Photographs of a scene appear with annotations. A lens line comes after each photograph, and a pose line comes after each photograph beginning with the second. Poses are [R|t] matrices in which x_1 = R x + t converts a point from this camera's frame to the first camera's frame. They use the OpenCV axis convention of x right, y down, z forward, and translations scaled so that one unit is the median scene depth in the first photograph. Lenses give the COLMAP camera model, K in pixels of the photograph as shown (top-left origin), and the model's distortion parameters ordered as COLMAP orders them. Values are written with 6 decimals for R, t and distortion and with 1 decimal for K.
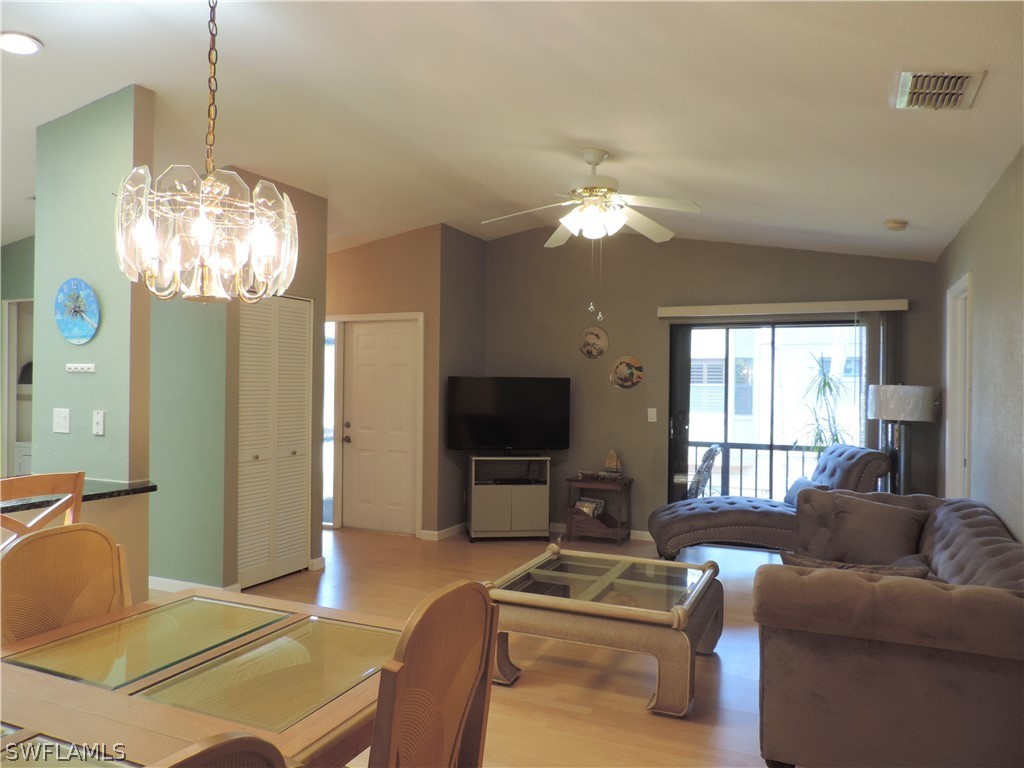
lens RADIAL K [[733.8, 0, 512.0], [0, 733.8, 384.0], [0, 0, 1]] dist [-0.013919, -0.001442]
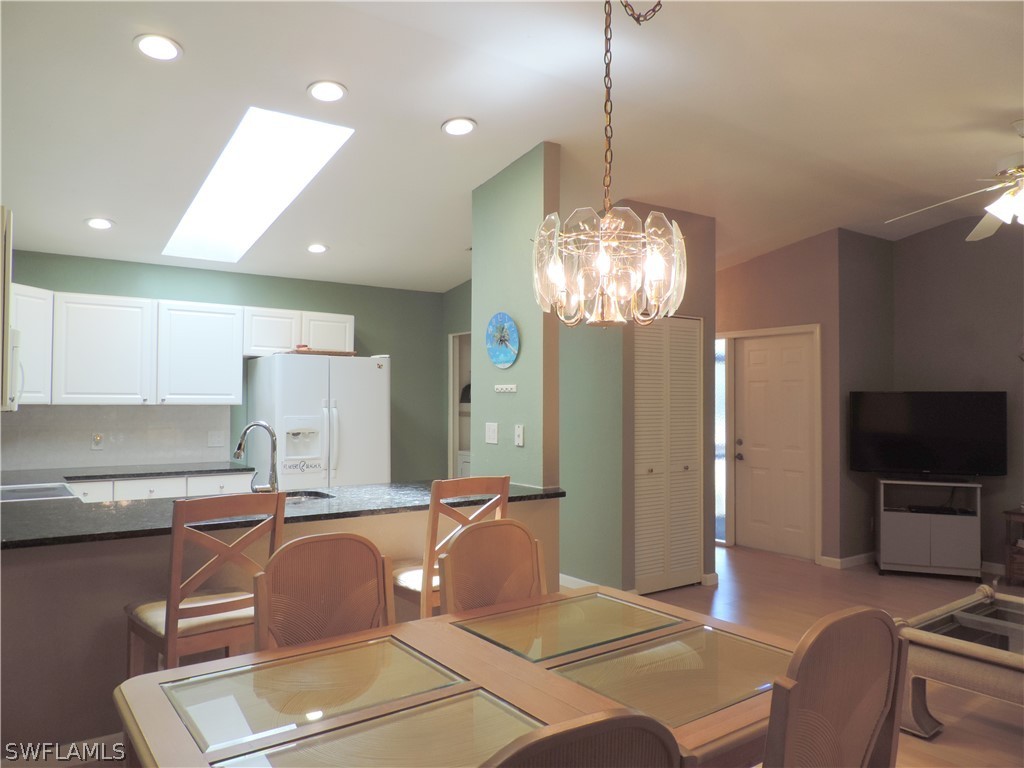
lens RADIAL K [[733.8, 0, 512.0], [0, 733.8, 384.0], [0, 0, 1]] dist [-0.013919, -0.001442]
pose [[0.866768, -0.019196, -0.498343, 0.006494], [0.007137, 0.999634, -0.026091, 0.001886], [0.498661, 0.019058, 0.866587, -0.018436]]
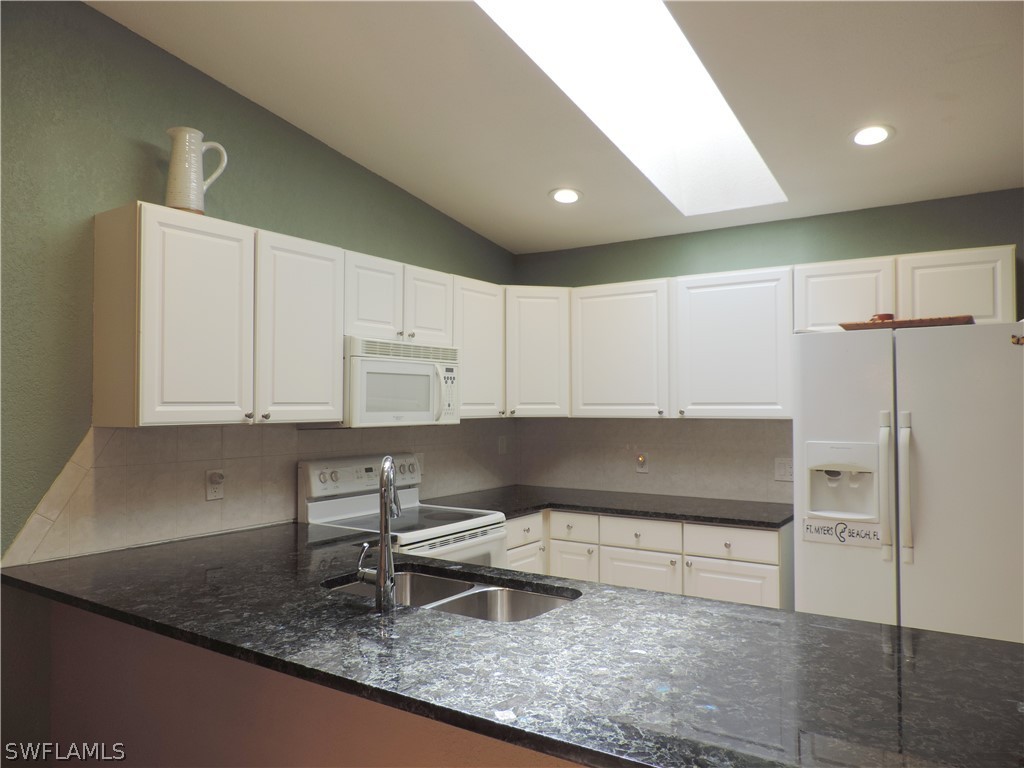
lens RADIAL K [[733.8, 0, 512.0], [0, 733.8, 384.0], [0, 0, 1]] dist [-0.013919, -0.001442]
pose [[-0.173307, -0.039428, -0.984078, -0.126291], [0.002590, 0.999177, -0.040490, -0.003583], [0.984865, -0.009566, -0.173062, 0.477340]]
